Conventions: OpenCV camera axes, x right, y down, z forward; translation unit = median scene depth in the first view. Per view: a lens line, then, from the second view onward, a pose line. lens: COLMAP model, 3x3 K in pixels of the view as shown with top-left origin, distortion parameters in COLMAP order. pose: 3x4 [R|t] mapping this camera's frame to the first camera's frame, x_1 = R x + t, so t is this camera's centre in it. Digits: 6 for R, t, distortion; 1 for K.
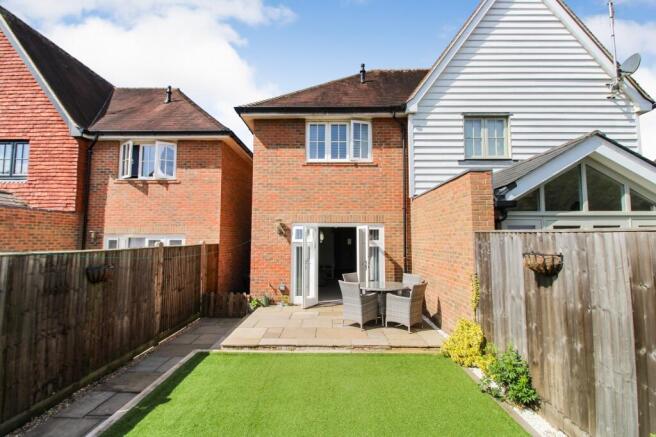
lens RADIAL K [[307.0, 0, 326.5], [0, 307.0, 212.3], [0, 0, 1]] dist [0.001639, -0.000818]
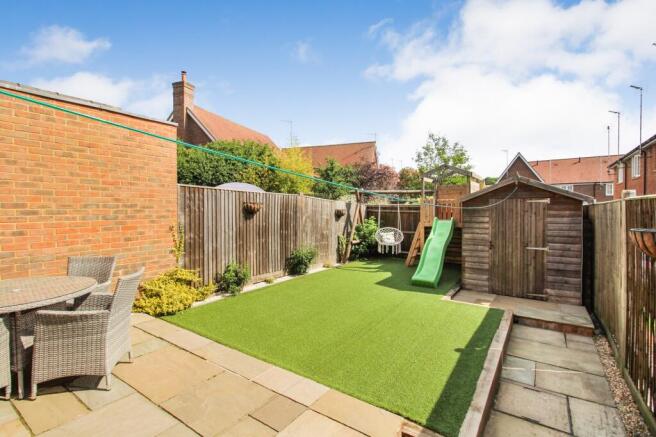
lens RADIAL K [[307.0, 0, 326.5], [0, 307.0, 212.3], [0, 0, 1]] dist [0.001639, -0.000818]
pose [[-0.831363, -0.006827, 0.555688, -0.667051], [-0.049071, 0.996921, -0.061167, 0.240107], [-0.553559, -0.078120, -0.829138, 1.947623]]
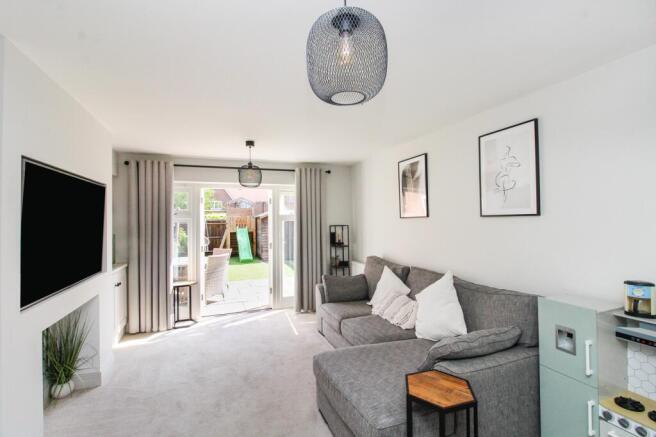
lens RADIAL K [[307.0, 0, 326.5], [0, 307.0, 212.3], [0, 0, 1]] dist [0.001639, -0.000818]
pose [[-0.931866, 0.001634, -0.362800, 0.207753], [0.041600, 0.993876, -0.102374, 0.357051], [0.360411, -0.110491, -0.926227, 3.582564]]
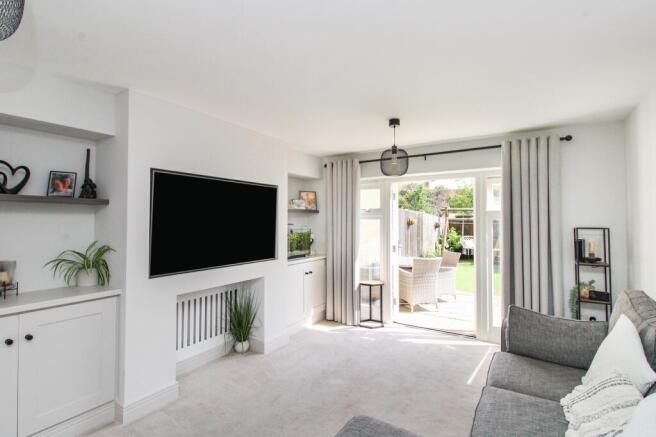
lens RADIAL K [[320.3, 0, 327.8], [0, 320.3, 213.2], [0, 0, 1]] dist [0.035659, 0.000007]
pose [[-0.852529, 0.010826, 0.522567, -0.217998], [-0.047148, 0.994117, -0.097513, 0.352646], [-0.520549, -0.107770, -0.847003, 3.382169]]
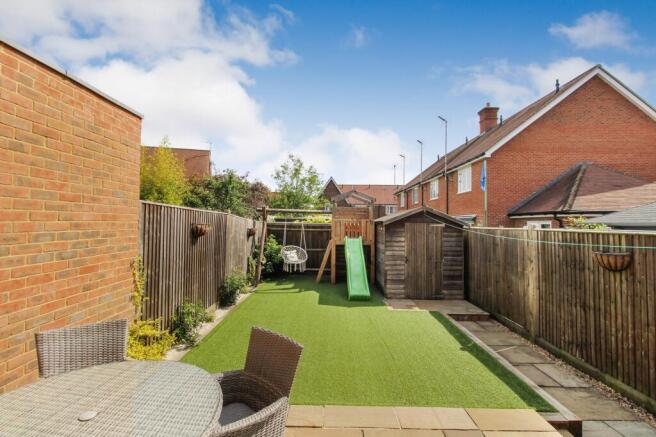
lens RADIAL K [[307.0, 0, 326.5], [0, 307.0, 212.3], [0, 0, 1]] dist [0.001639, -0.000818]
pose [[-0.999898, -0.013692, -0.004101, 0.034725], [-0.013104, 0.992732, -0.119631, 0.209738], [0.005709, -0.119565, -0.992810, 2.138960]]
